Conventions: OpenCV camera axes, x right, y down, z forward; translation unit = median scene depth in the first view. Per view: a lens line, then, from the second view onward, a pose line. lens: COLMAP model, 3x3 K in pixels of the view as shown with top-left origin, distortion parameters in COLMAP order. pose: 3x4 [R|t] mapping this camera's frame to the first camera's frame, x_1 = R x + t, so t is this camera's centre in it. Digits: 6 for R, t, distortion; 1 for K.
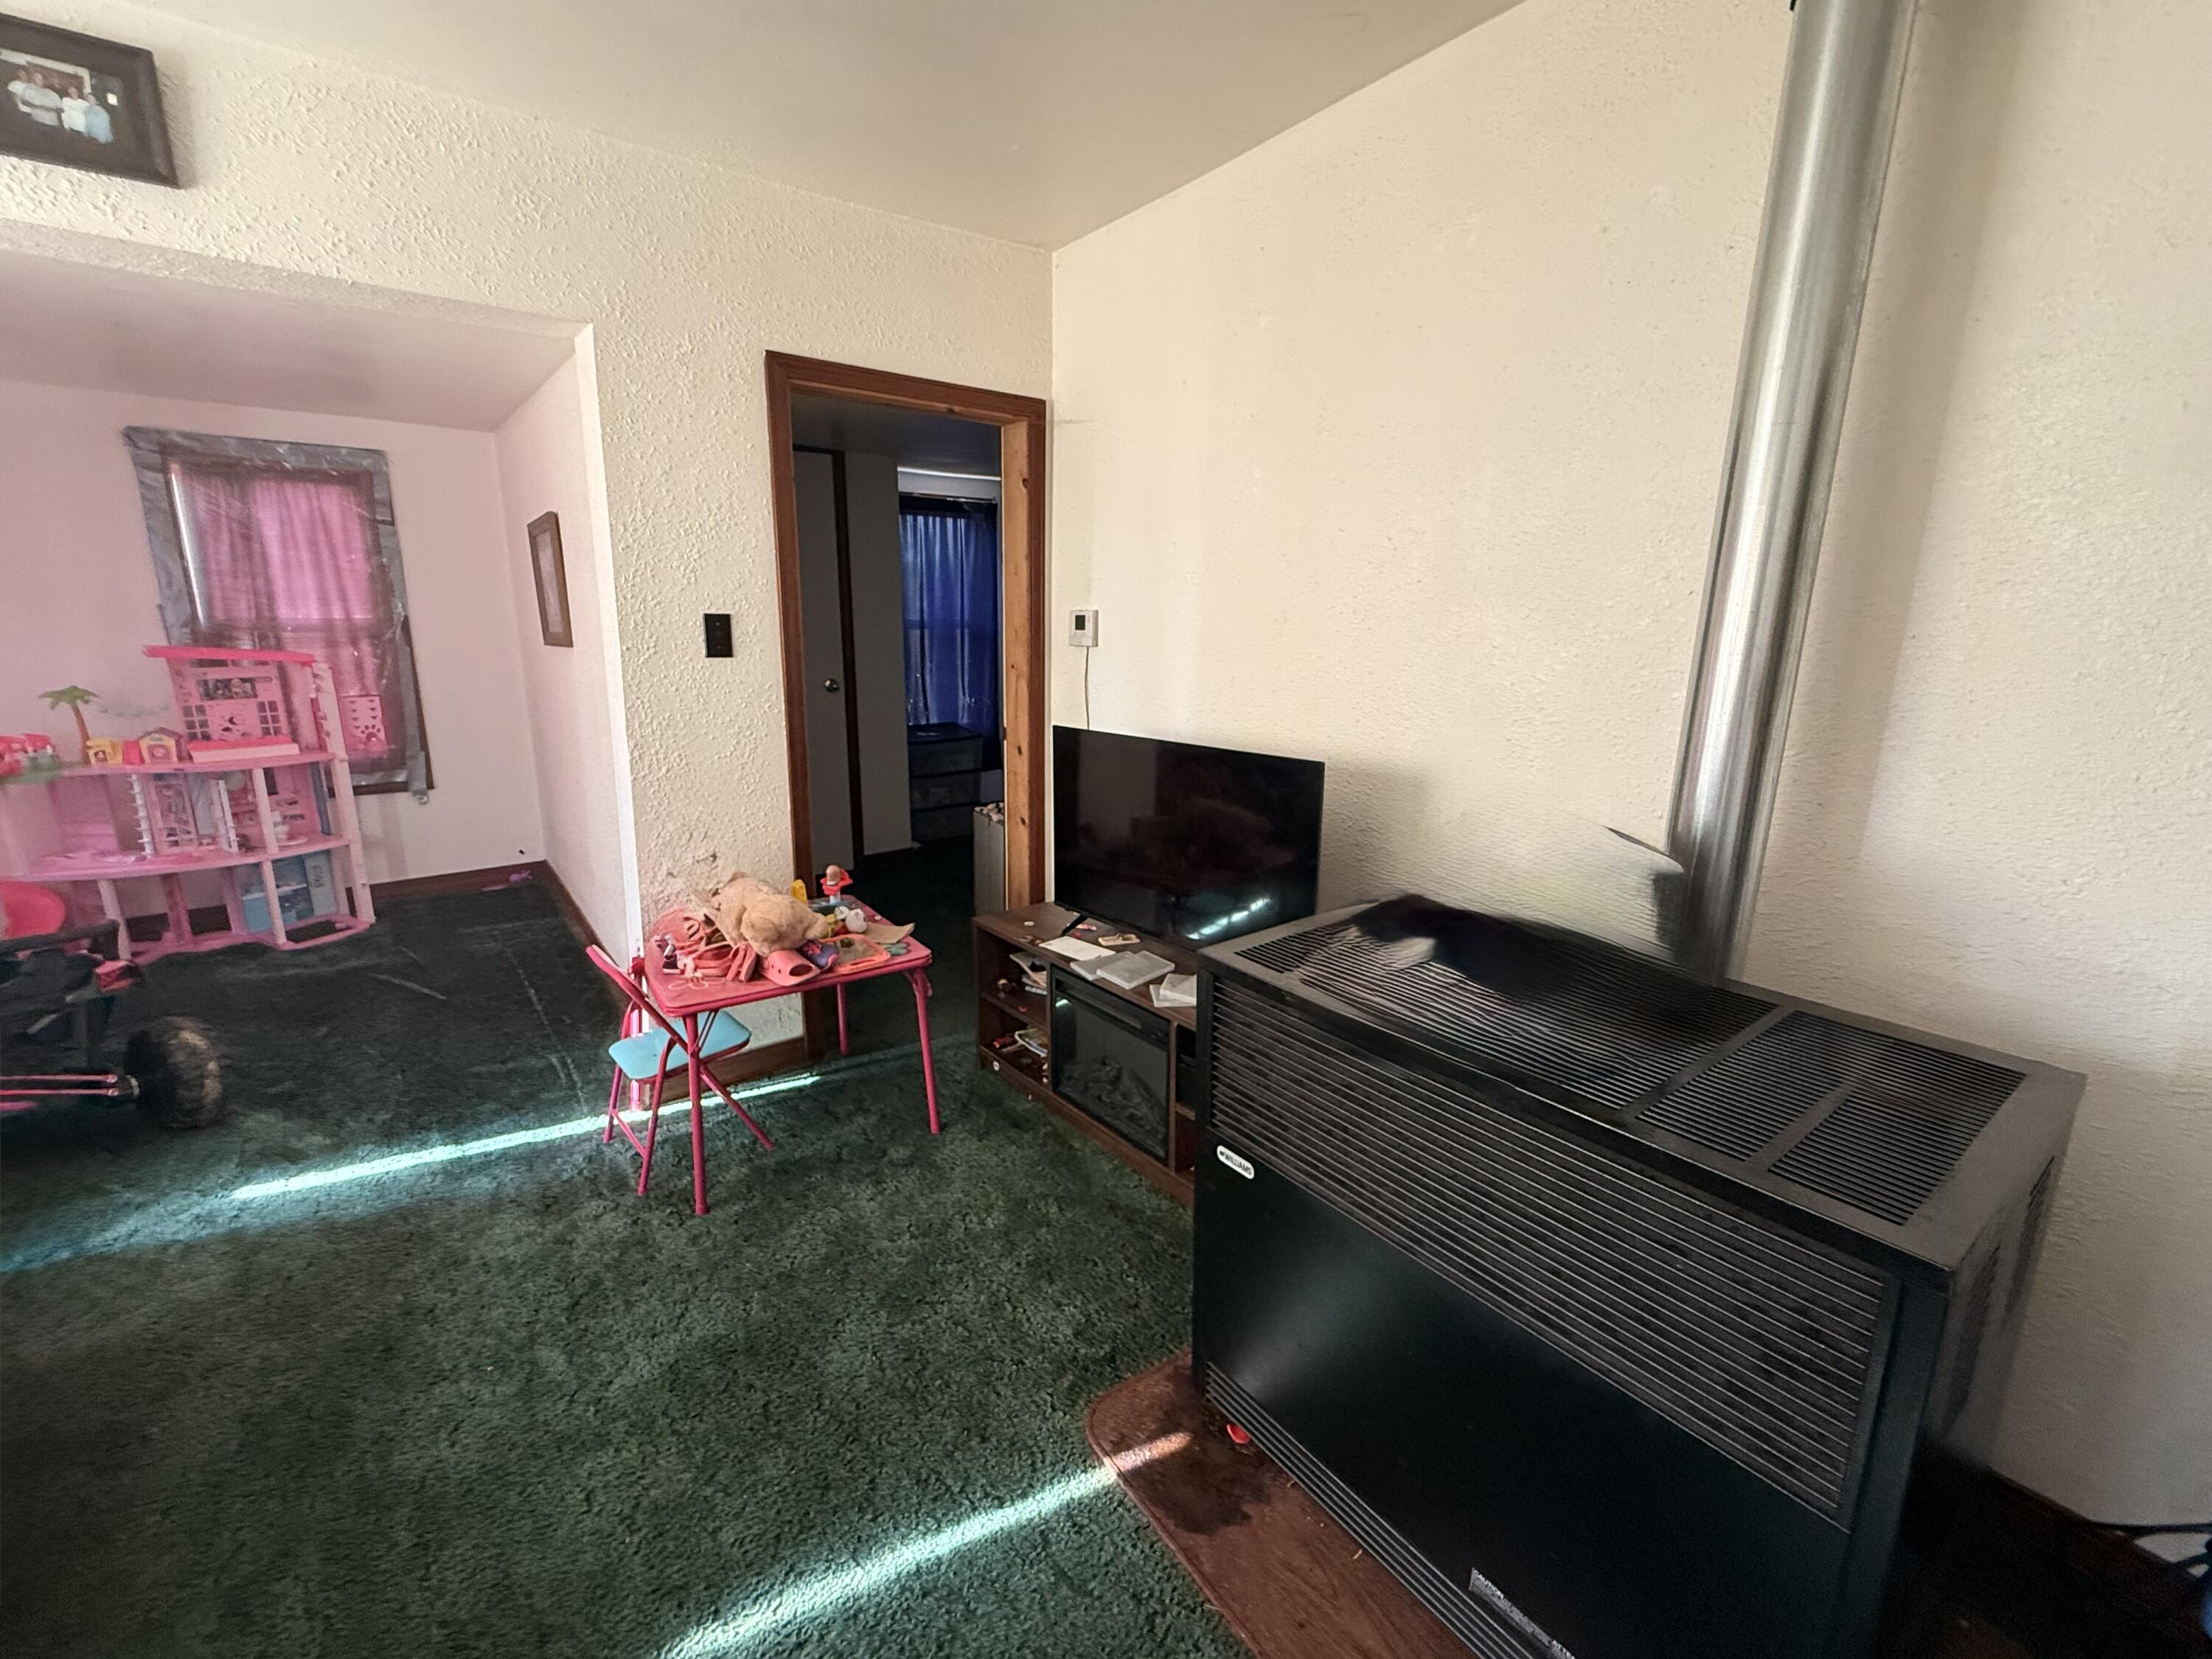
lens RADIAL K [[938.5, 0, 1106.0], [0, 938.5, 829.5], [0, 0, 1]] dist [-0.000338, -0.000678]
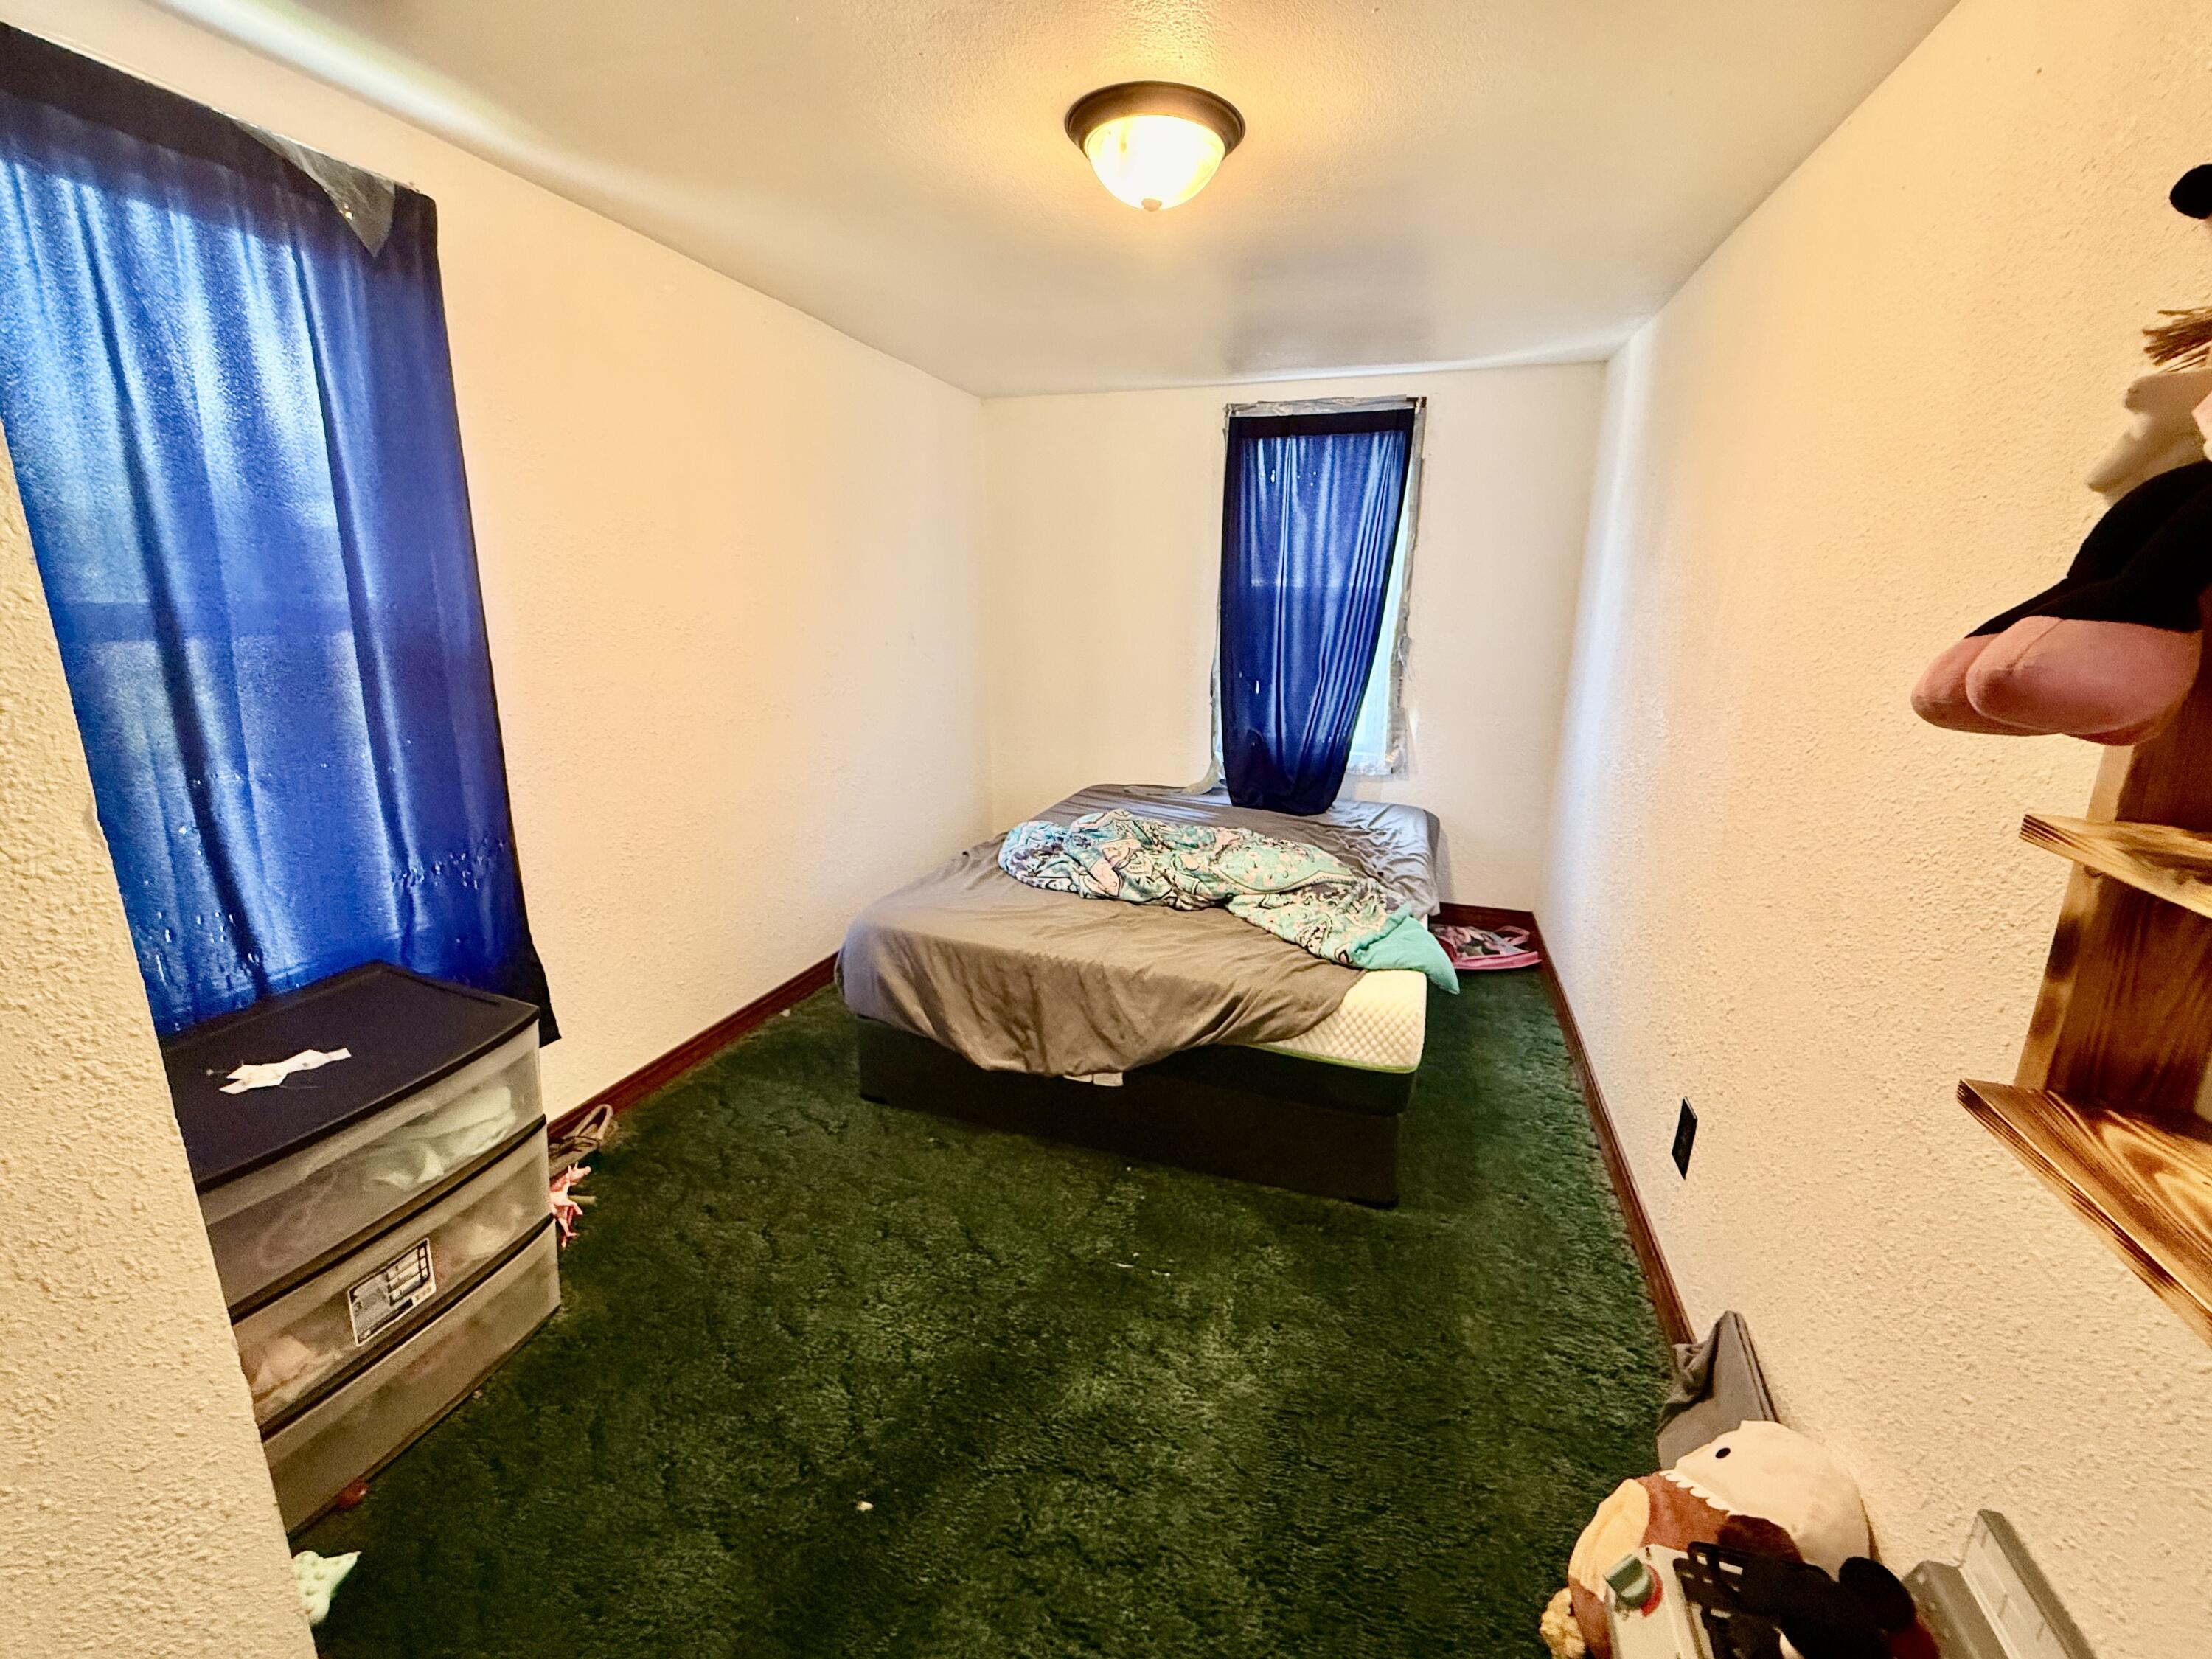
lens RADIAL K [[938.5, 0, 1106.0], [0, 938.5, 829.5], [0, 0, 1]] dist [-0.000338, -0.000678]
pose [[0.812344, -0.139531, 0.566240, -0.126747], [0.116588, 0.990211, 0.076744, -0.138863], [-0.571405, 0.003675, 0.820660, 0.583266]]
